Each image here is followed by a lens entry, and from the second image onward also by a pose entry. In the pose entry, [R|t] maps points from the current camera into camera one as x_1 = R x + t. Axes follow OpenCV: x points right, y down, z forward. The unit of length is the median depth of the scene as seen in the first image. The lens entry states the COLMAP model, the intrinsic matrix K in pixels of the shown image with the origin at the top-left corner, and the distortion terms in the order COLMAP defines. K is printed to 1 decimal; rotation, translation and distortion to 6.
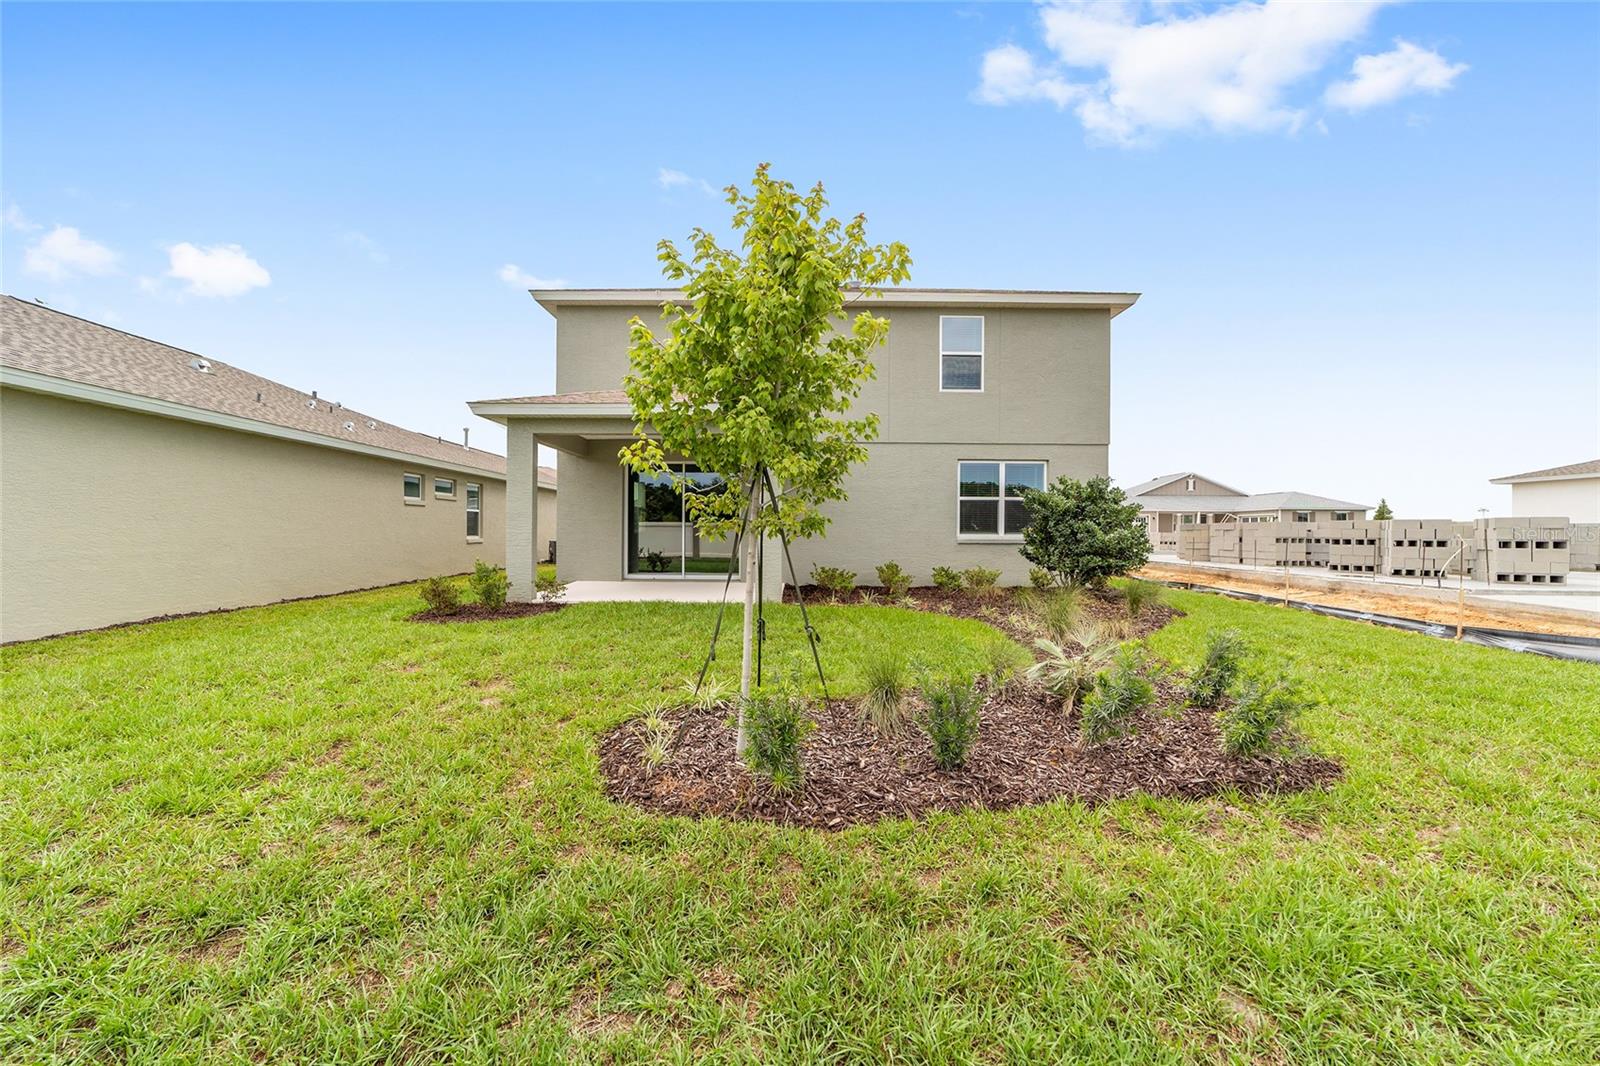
lens RADIAL K [[616.6, 0, 799.6], [0, 616.6, 530.4], [0, 0, 1]] dist [-0.003848, 0.002626]
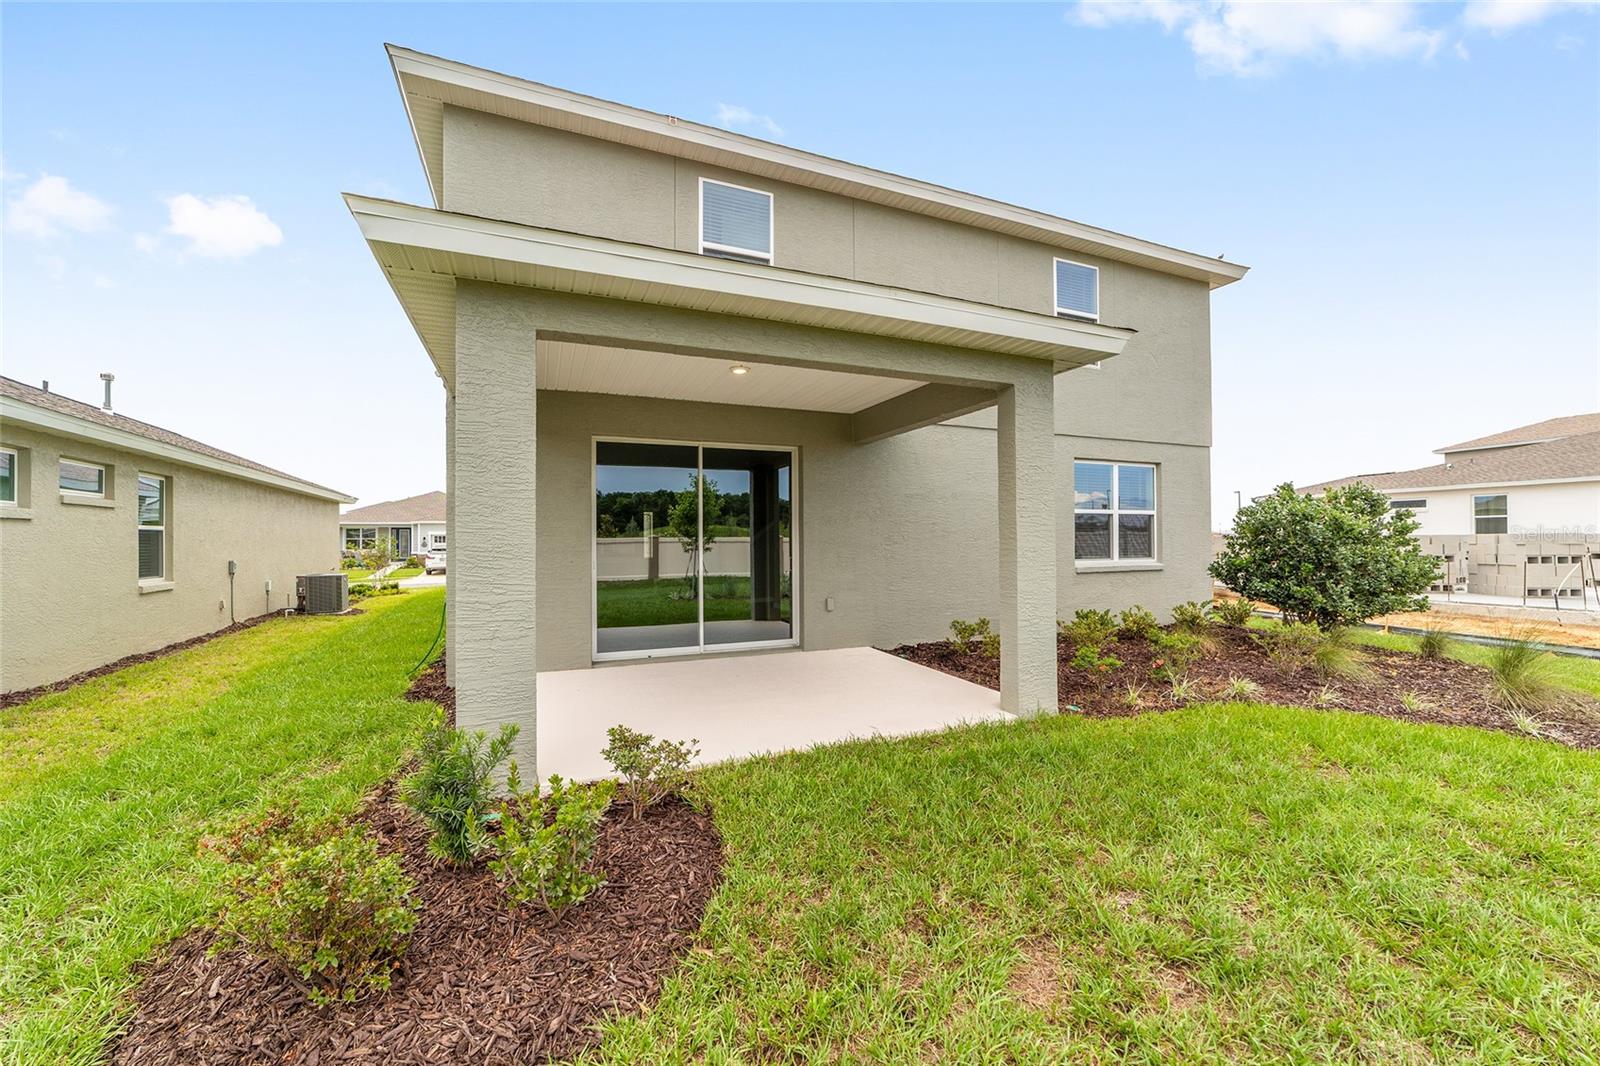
lens RADIAL K [[616.6, 0, 786.4], [0, 616.6, 539.6], [0, 0, 1]] dist [-0.003848, 0.002626]
pose [[0.924977, -0.013485, 0.379784, -0.333539], [0.012502, 0.999909, 0.005054, -0.026877], [-0.379817, 0.000073, 0.925062, 0.458307]]
